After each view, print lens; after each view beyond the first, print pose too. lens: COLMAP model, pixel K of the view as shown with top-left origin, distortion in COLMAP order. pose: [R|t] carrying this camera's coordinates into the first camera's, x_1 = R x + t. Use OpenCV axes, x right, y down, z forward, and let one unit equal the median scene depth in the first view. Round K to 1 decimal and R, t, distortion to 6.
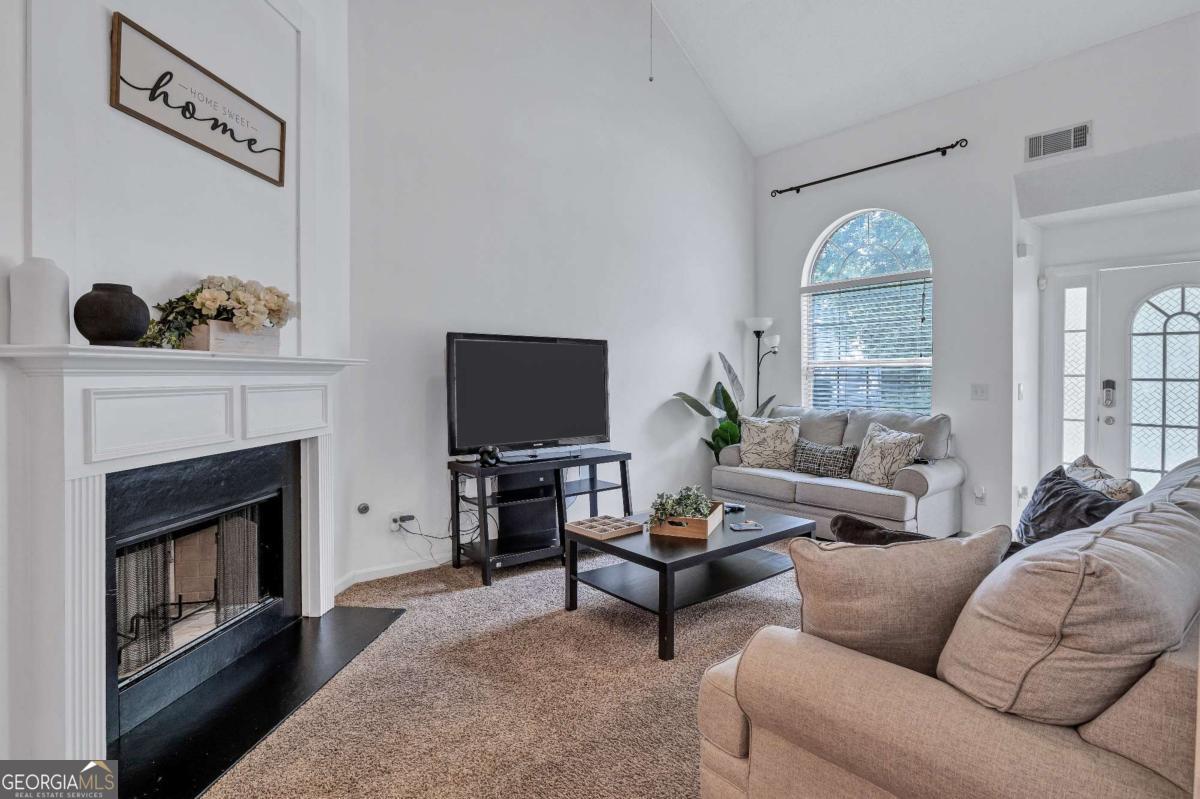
lens RADIAL K [[613.7, 0, 585.5], [0, 613.7, 390.5], [0, 0, 1]] dist [-0.004102, -0.001123]
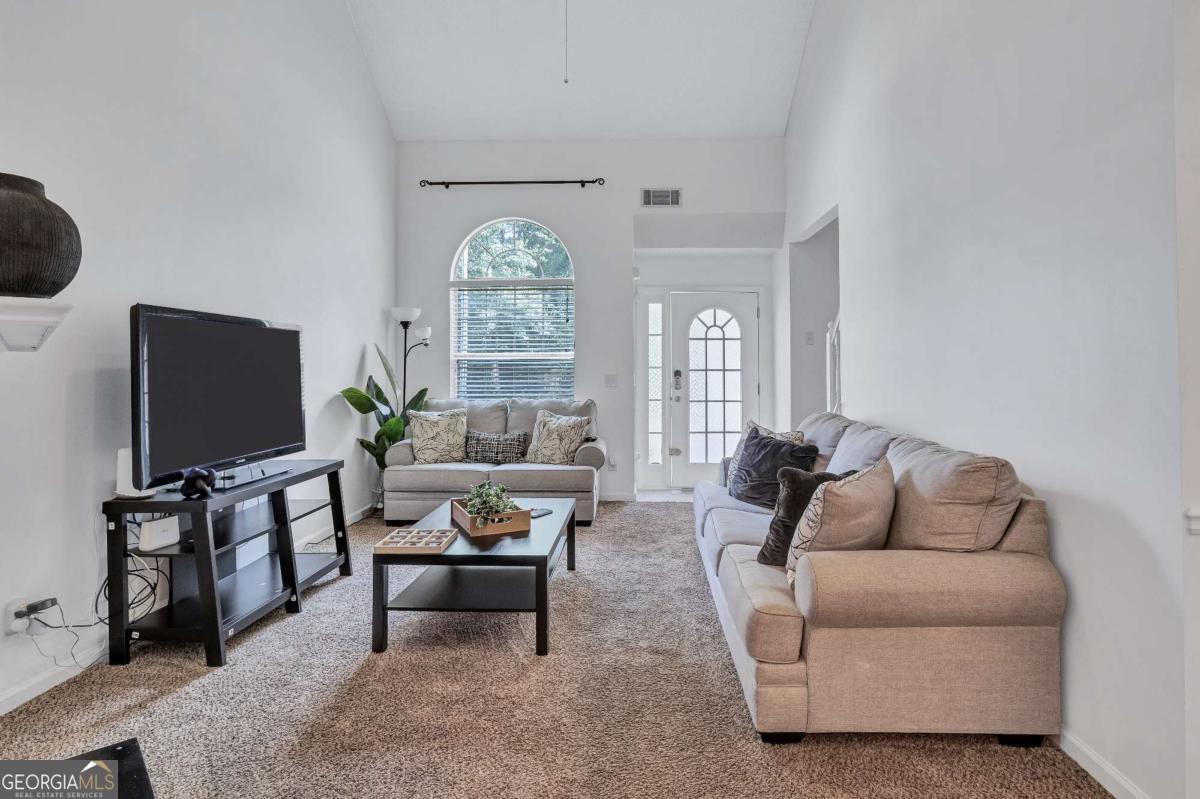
lens RADIAL K [[652.3, 0, 604.3], [0, 652.3, 357.8], [0, 0, 1]] dist [-0.002814, -0.000223]
pose [[0.651165, 0.009433, 0.758877, -0.397054], [0.022466, 0.999245, -0.031698, -0.002282], [-0.758603, 0.037690, 0.650462, 0.146157]]
